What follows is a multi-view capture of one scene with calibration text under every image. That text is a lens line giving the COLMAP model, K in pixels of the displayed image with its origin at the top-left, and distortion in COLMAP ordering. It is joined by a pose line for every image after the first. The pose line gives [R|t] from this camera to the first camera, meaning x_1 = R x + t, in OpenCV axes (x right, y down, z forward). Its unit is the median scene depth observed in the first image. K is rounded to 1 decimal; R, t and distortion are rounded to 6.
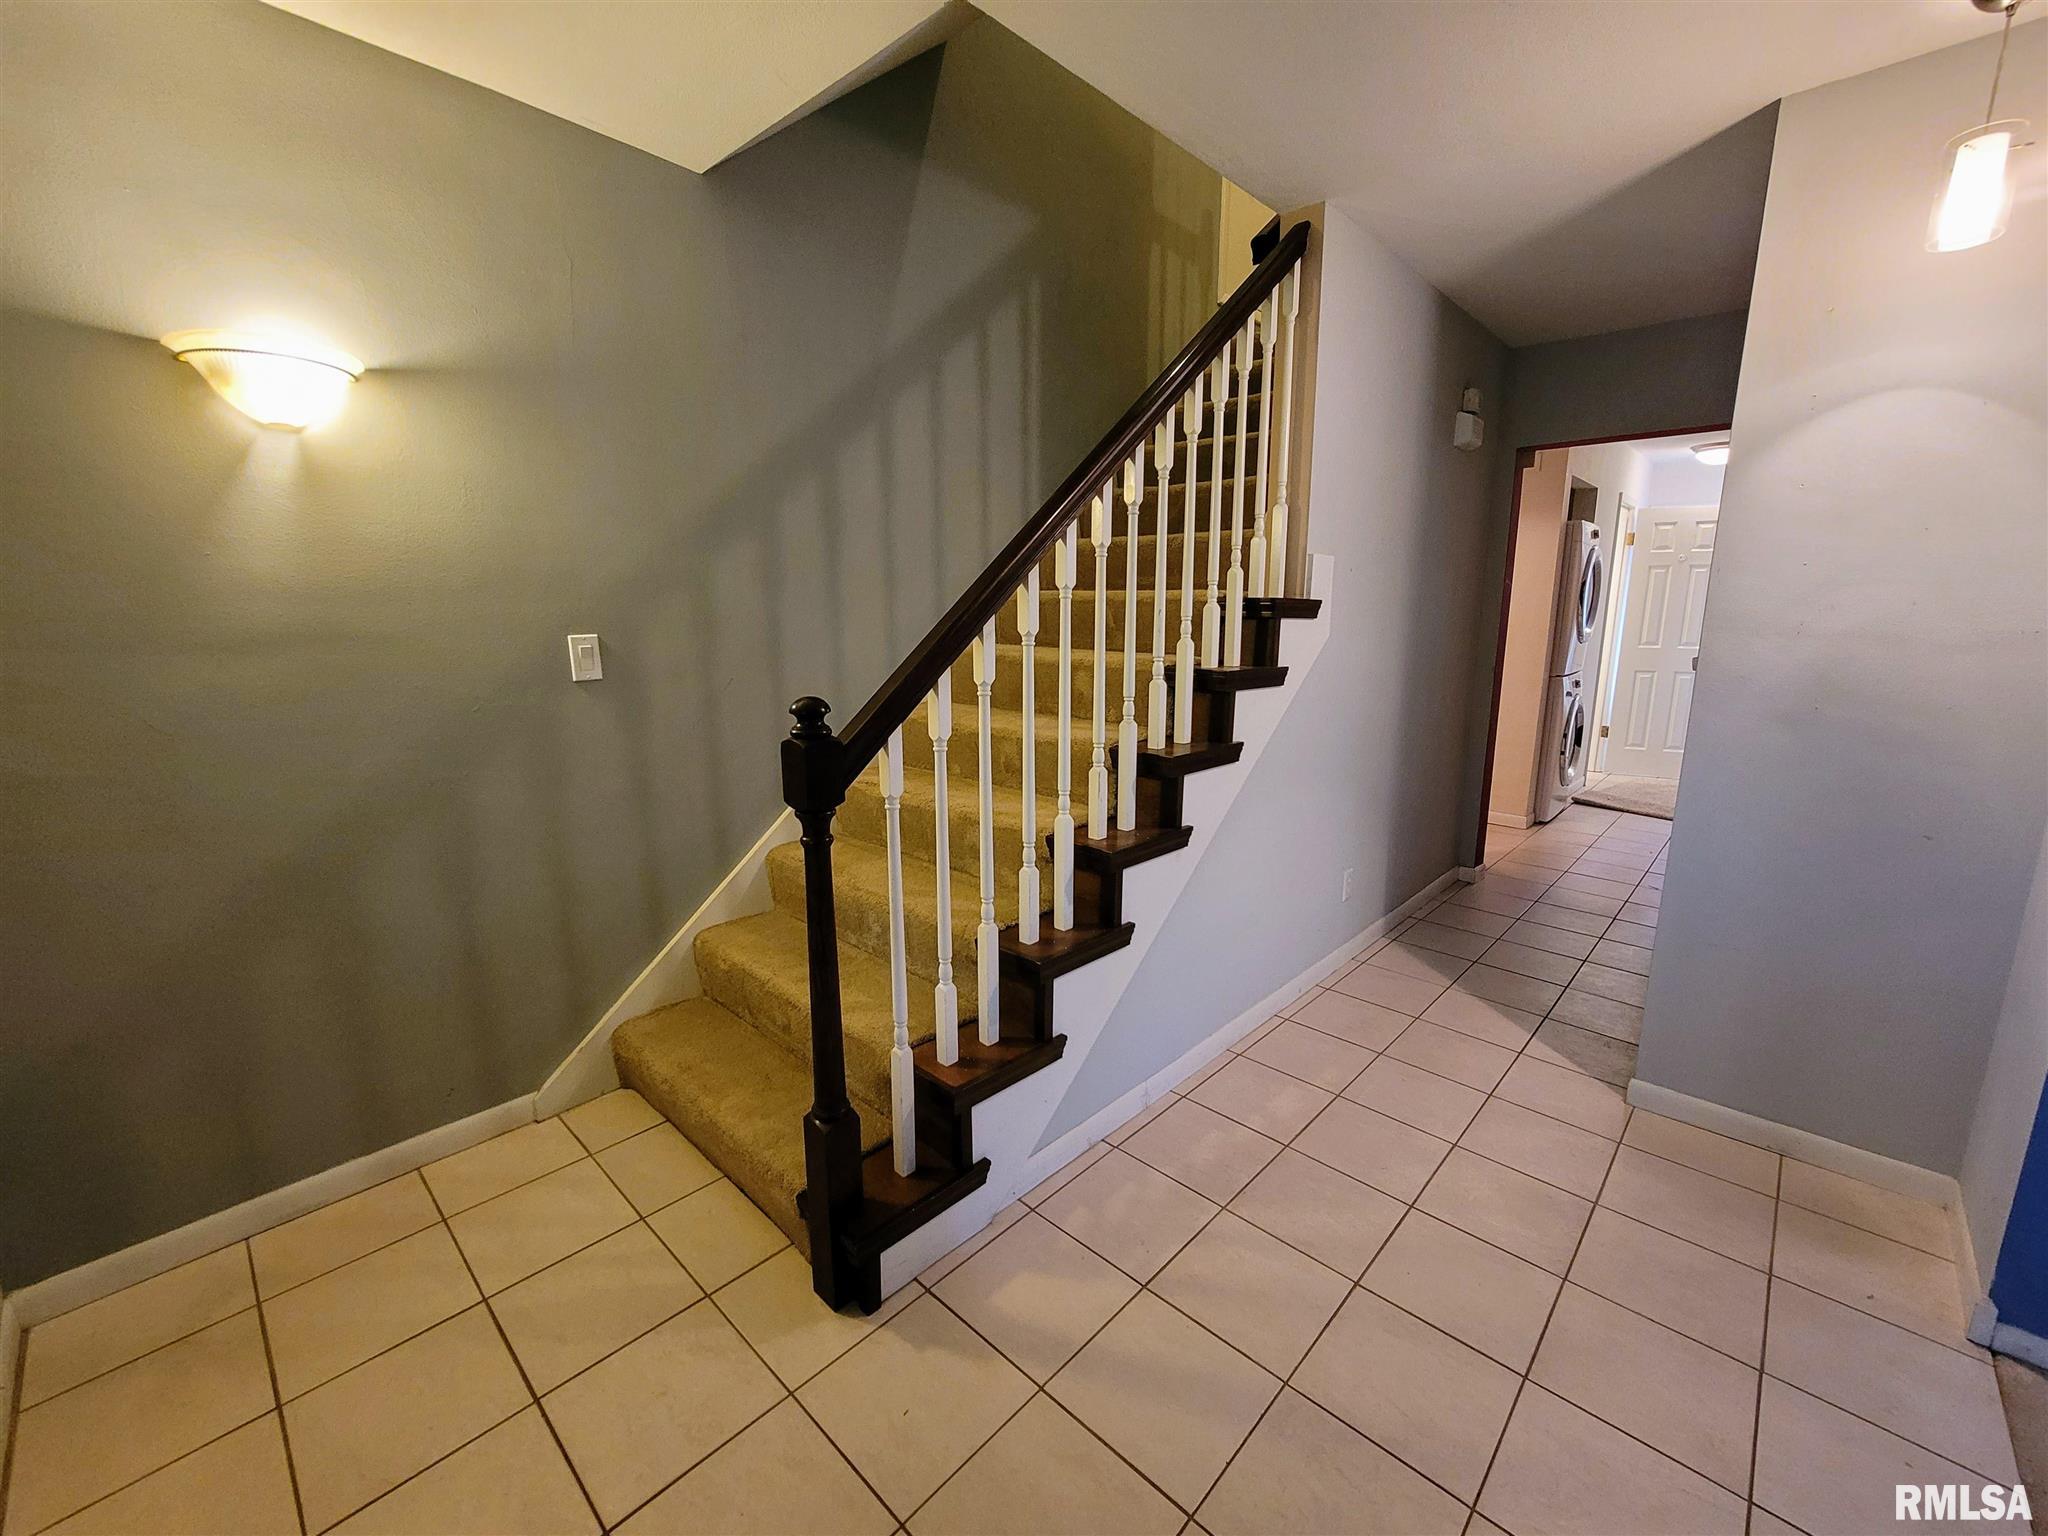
lens RADIAL K [[838.1, 0, 1030.6], [0, 838.1, 766.2], [0, 0, 1]] dist [-0.003839, 0.000561]
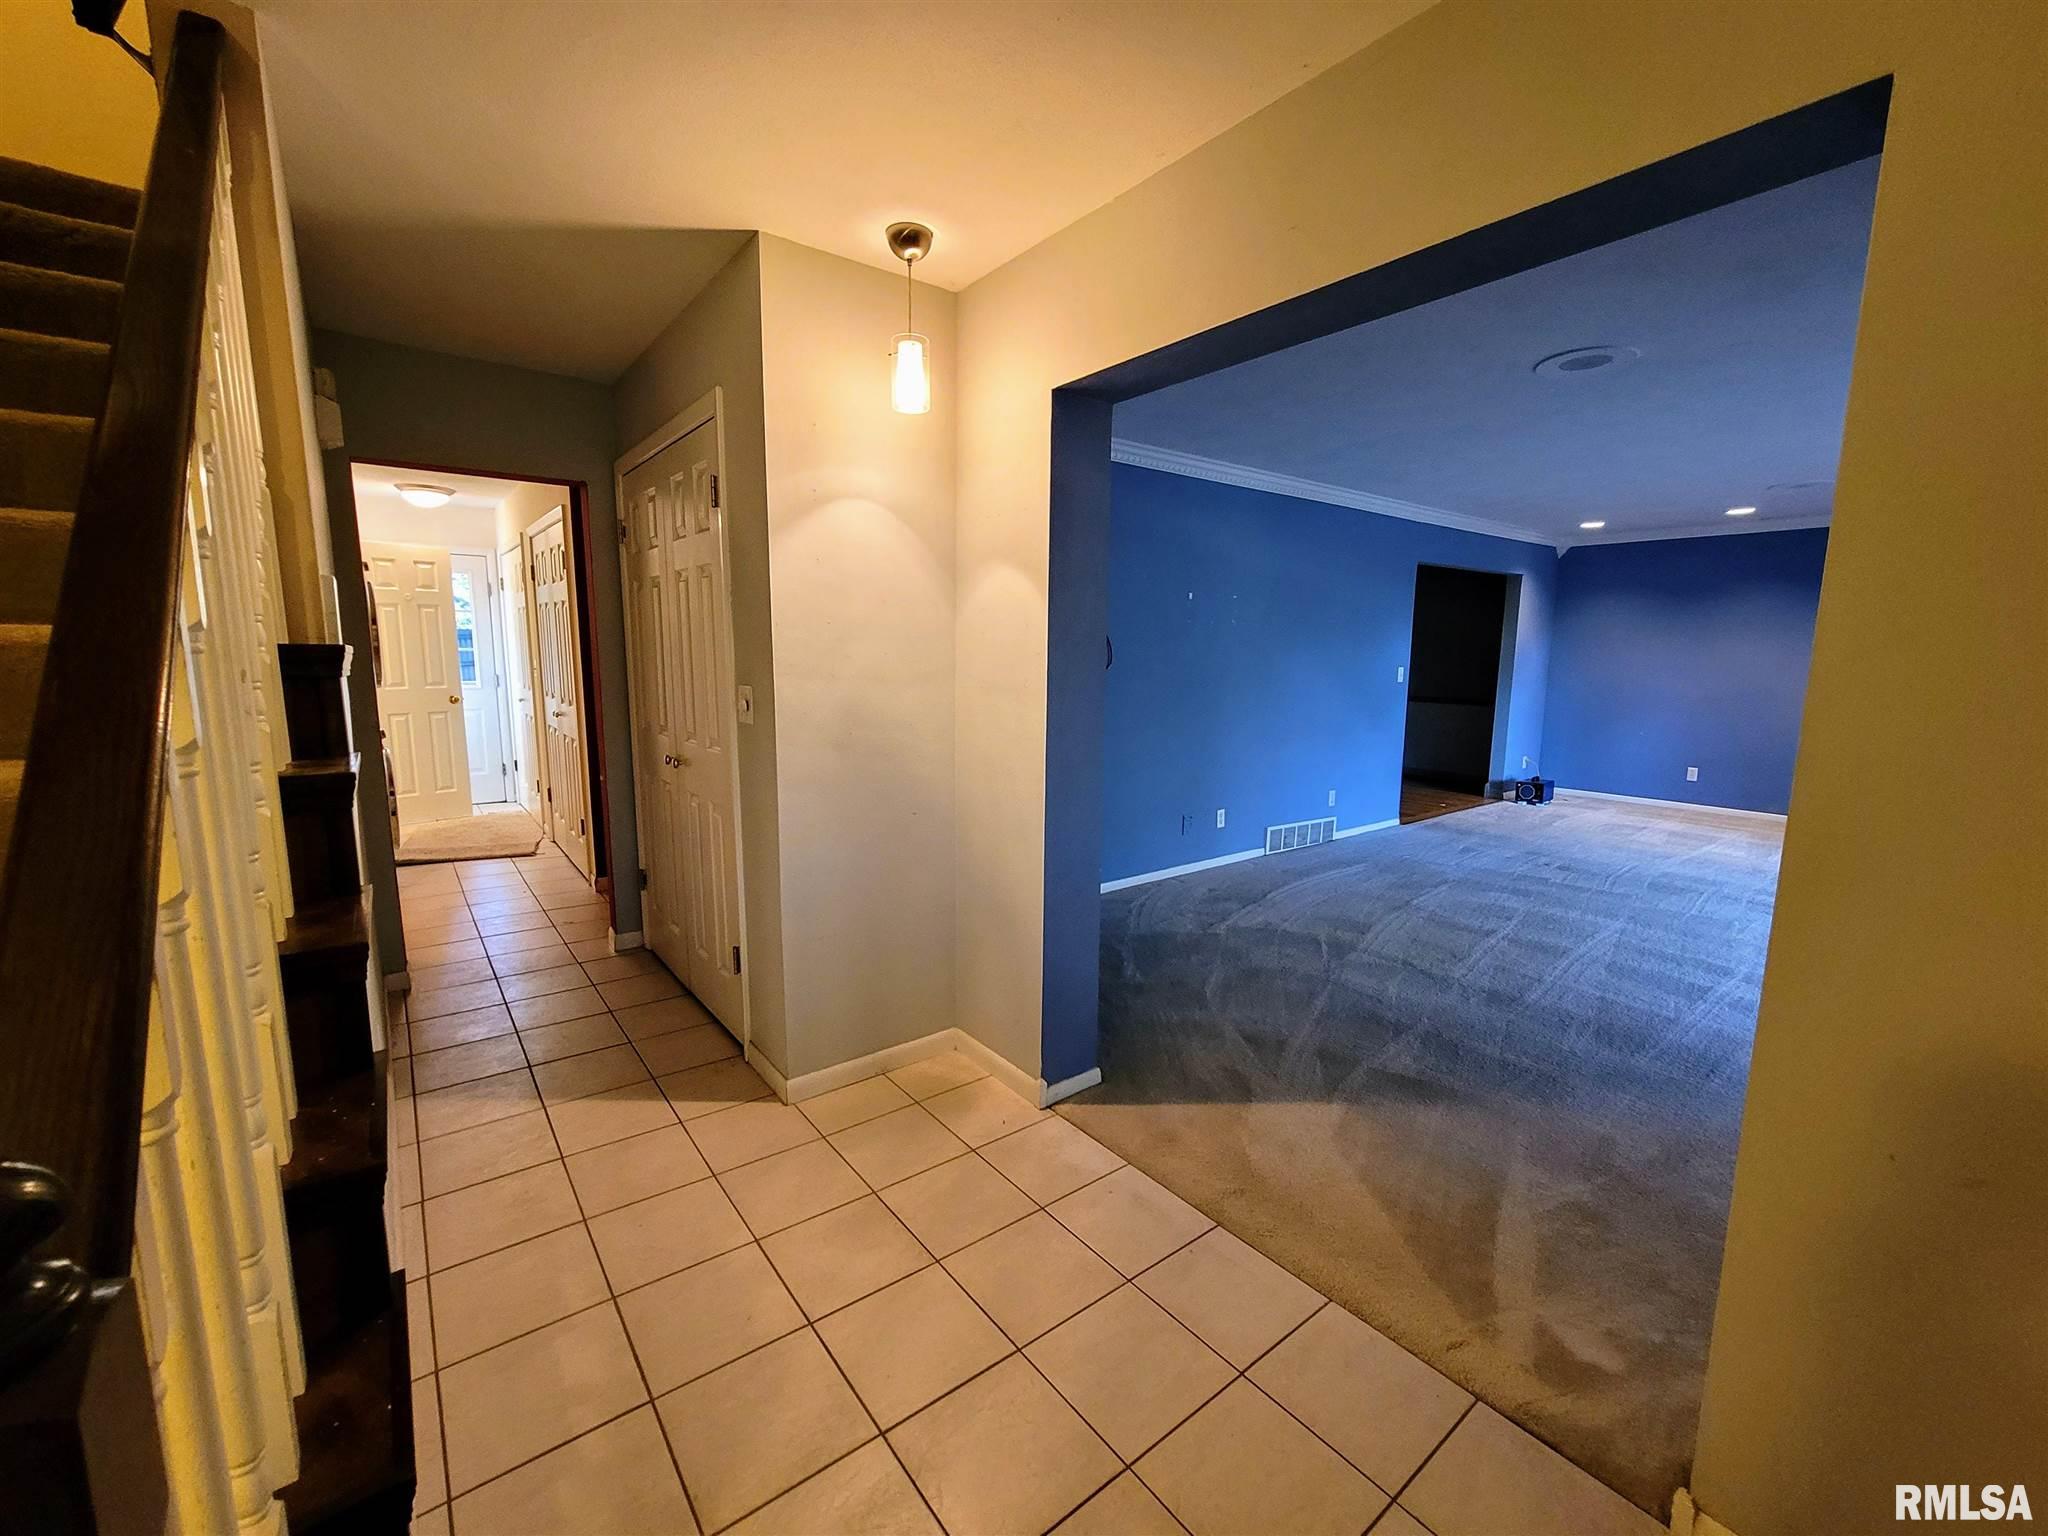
lens RADIAL K [[838.1, 0, 1026.3], [0, 838.1, 772.3], [0, 0, 1]] dist [-0.003839, 0.000561]
pose [[0.162939, -0.148222, 0.975439, -0.227853], [0.179307, 0.976636, 0.118452, -0.091670], [-0.970206, 0.155602, 0.185709, 0.390380]]
